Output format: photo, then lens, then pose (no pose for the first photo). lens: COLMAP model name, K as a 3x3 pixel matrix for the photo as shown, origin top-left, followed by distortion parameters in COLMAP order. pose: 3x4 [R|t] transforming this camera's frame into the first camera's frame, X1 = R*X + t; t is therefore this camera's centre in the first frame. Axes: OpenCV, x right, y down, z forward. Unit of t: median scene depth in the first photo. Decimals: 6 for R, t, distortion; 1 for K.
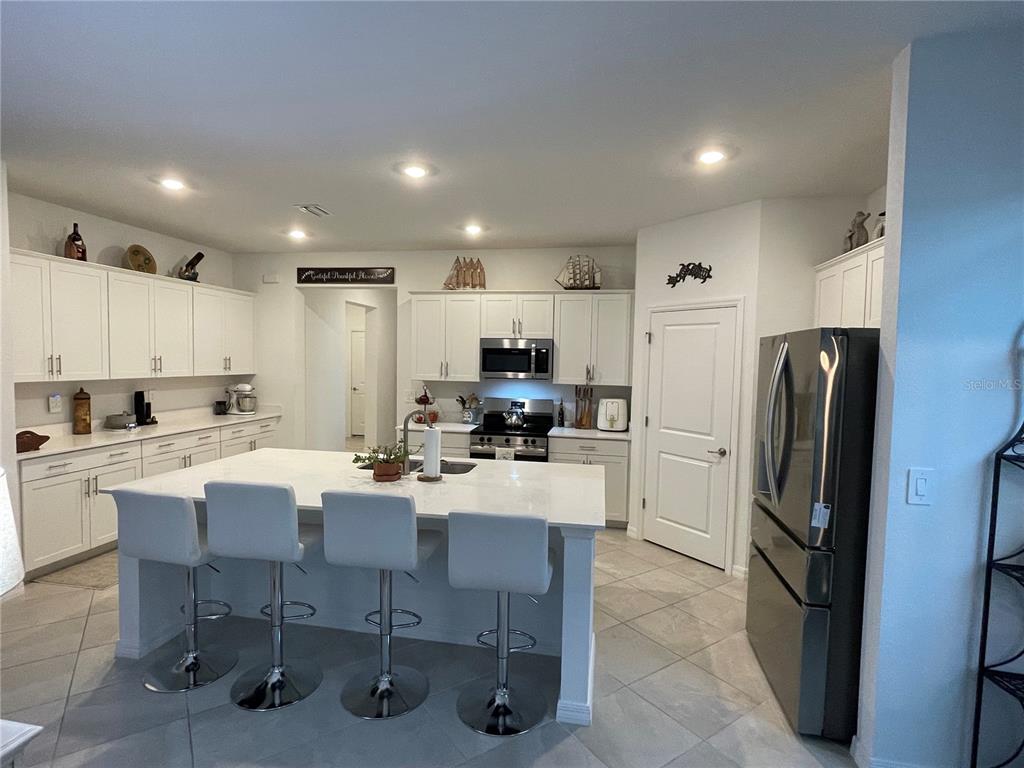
lens RADIAL K [[501.6, 0, 512.0], [0, 501.6, 384.0], [0, 0, 1]] dist [0.002163, 0.000080]
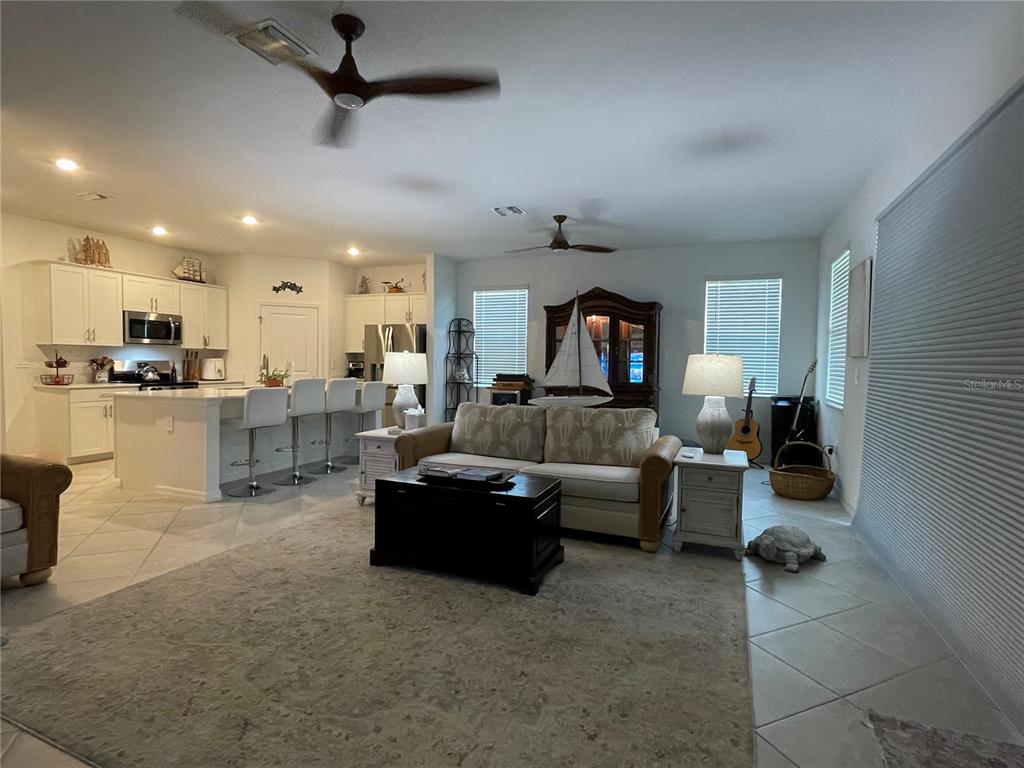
lens RADIAL K [[501.6, 0, 512.0], [0, 501.6, 384.0], [0, 0, 1]] dist [0.002163, 0.000080]
pose [[0.224932, -0.061659, 0.972422, -1.258258], [0.039812, 0.997744, 0.054056, 0.070298], [-0.973561, 0.026555, 0.226879, -0.226864]]
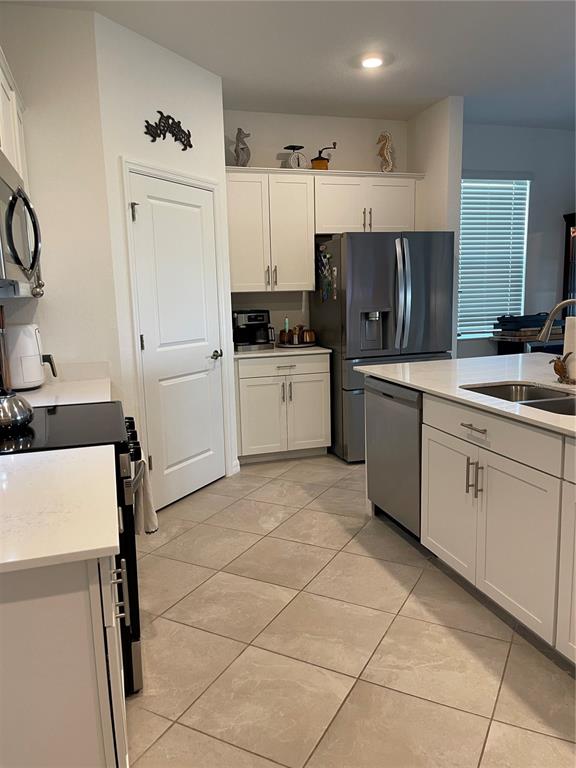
lens RADIAL K [[595.2, 0, 288.0], [0, 595.2, 384.0], [0, 0, 1]] dist [0.064576, 0.001165]
pose [[-0.452398, -0.153064, 0.878583, -0.548264], [0.059719, 0.977750, 0.201091, -0.020598], [-0.889814, 0.143441, -0.433191, 1.233561]]
